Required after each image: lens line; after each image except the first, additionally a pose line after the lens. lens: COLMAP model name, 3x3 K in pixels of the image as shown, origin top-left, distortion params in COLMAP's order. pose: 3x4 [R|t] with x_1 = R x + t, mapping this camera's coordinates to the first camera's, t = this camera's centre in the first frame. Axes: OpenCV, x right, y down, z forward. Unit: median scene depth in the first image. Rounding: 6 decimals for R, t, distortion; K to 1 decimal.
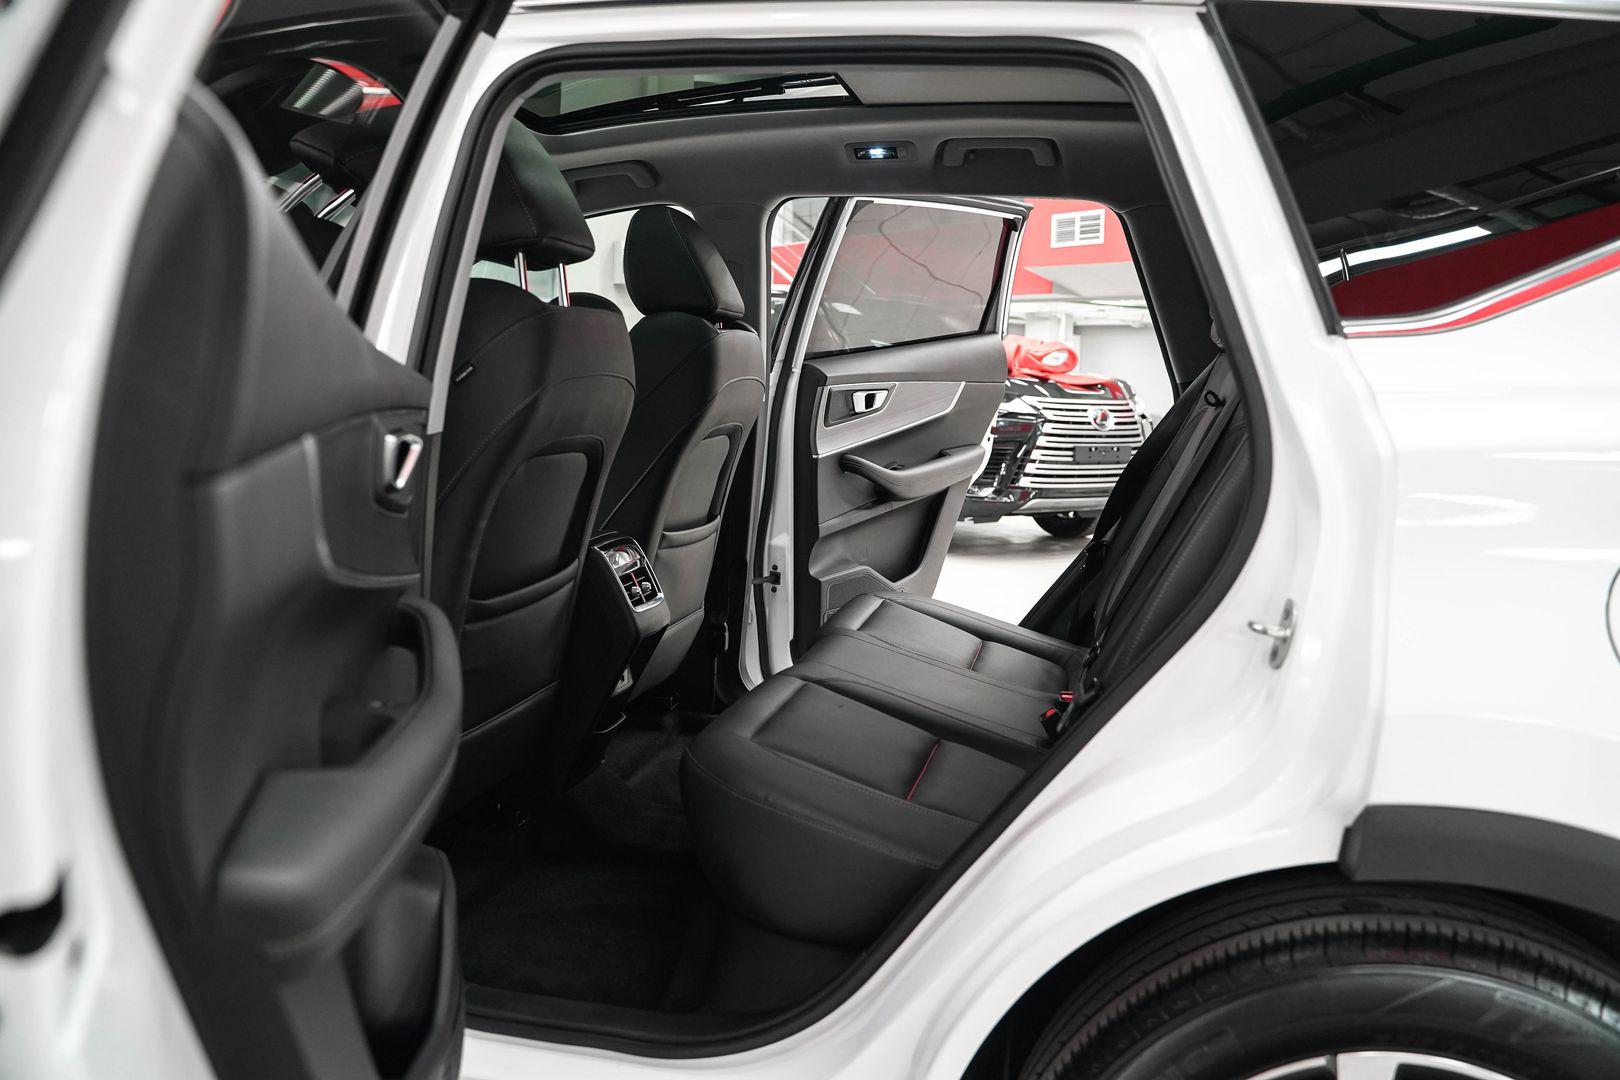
lens RADIAL K [[1321.3, 0, 810.0], [0, 1321.3, 540.0], [0, 0, 1]] dist [-0.122474, 0.109389]
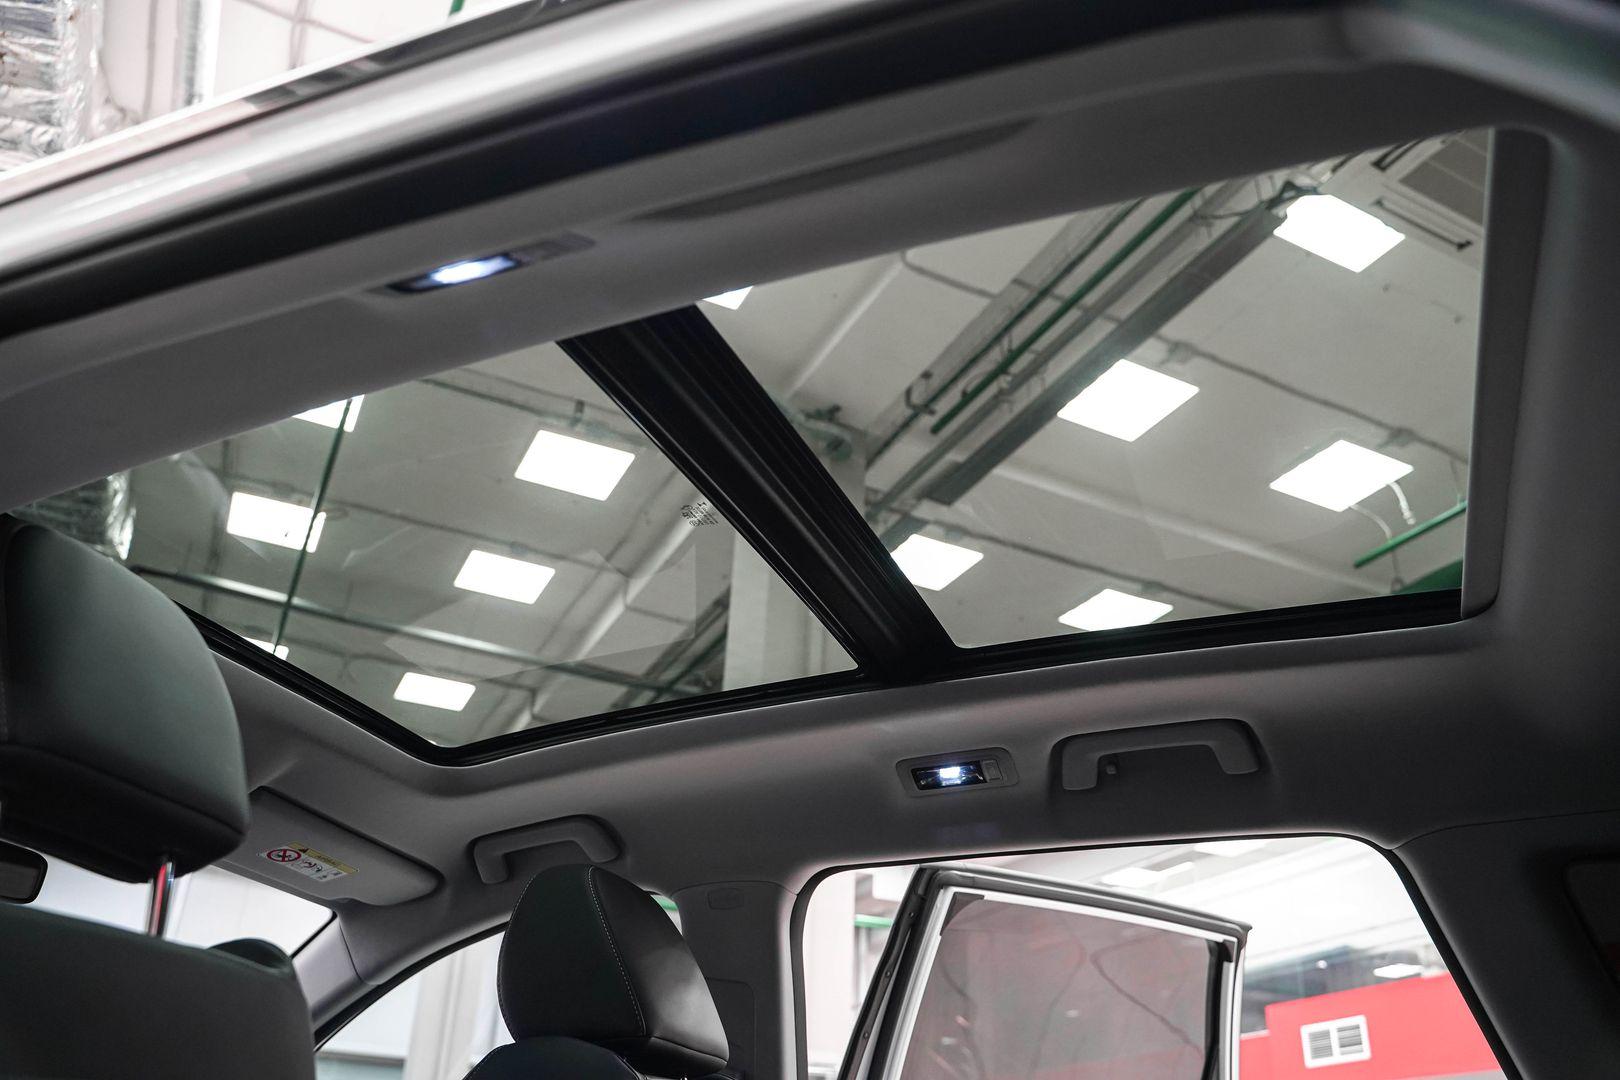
lens RADIAL K [[1321.3, 0, 810.0], [0, 1321.3, 540.0], [0, 0, 1]] dist [-0.122474, 0.109389]
pose [[0.985990, -0.073590, -0.149691, 0.079209], [-0.028655, 0.809347, -0.586632, -0.026049], [0.164322, 0.582703, 0.795899, 0.414046]]
